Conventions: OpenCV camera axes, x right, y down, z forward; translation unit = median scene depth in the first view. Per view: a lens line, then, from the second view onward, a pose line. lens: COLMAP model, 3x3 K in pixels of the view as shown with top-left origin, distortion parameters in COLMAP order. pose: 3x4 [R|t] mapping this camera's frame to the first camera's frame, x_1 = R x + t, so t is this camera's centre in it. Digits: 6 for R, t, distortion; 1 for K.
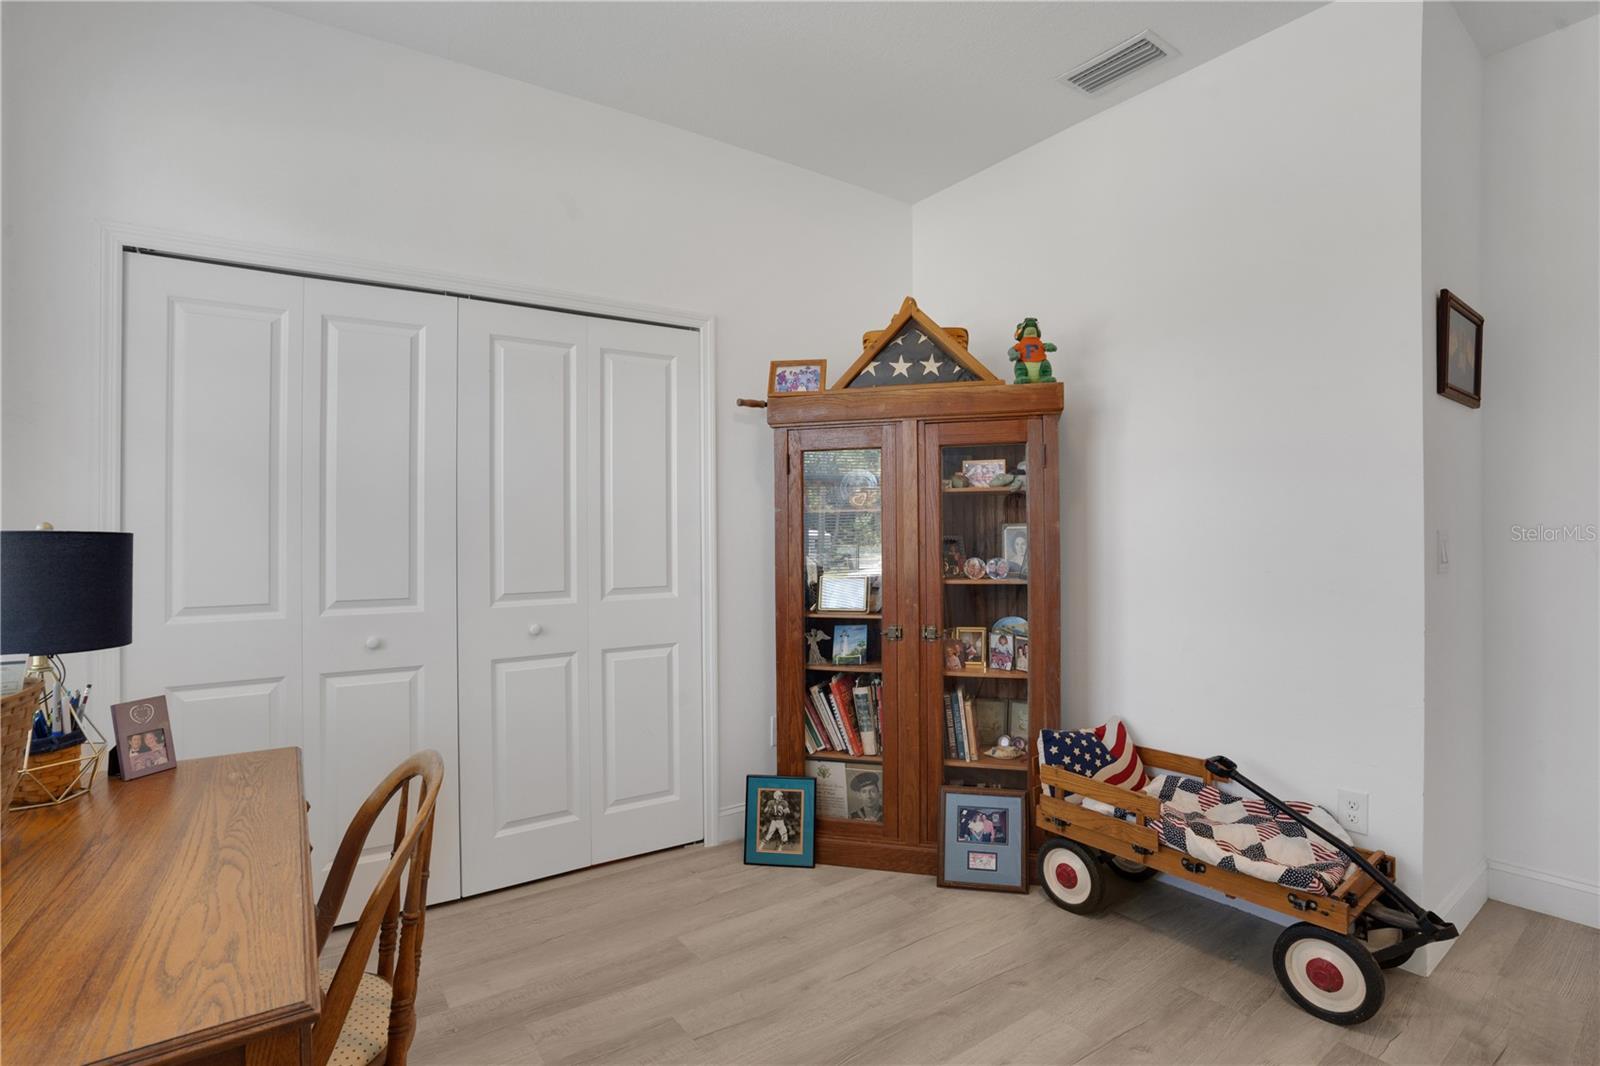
lens RADIAL K [[754.8, 0, 825.0], [0, 754.8, 534.8], [0, 0, 1]] dist [-0.096537, 0.023929]
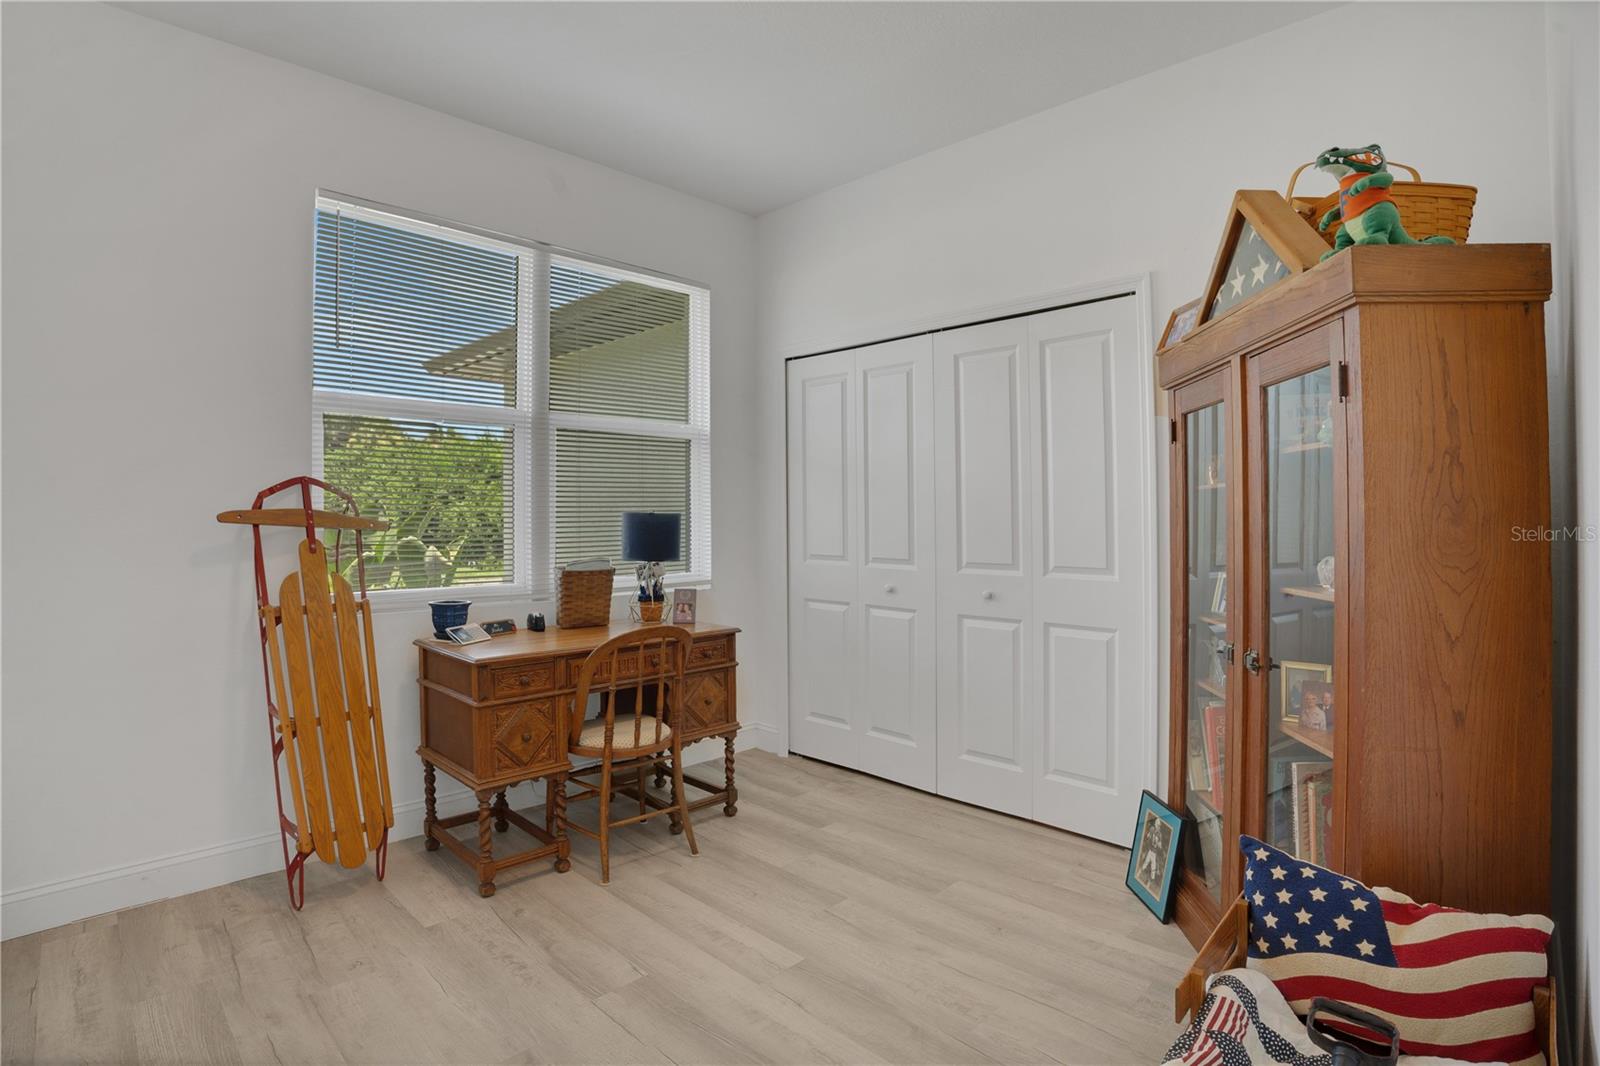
lens RADIAL K [[790.6, 0, 793.5], [0, 790.6, 503.5], [0, 0, 1]] dist [-0.075714, 0.000003]
pose [[0.164215, -0.004600, -0.986414, 0.810566], [-0.002639, 0.999983, -0.005103, -0.010233], [0.986421, 0.003441, 0.164200, 0.498725]]
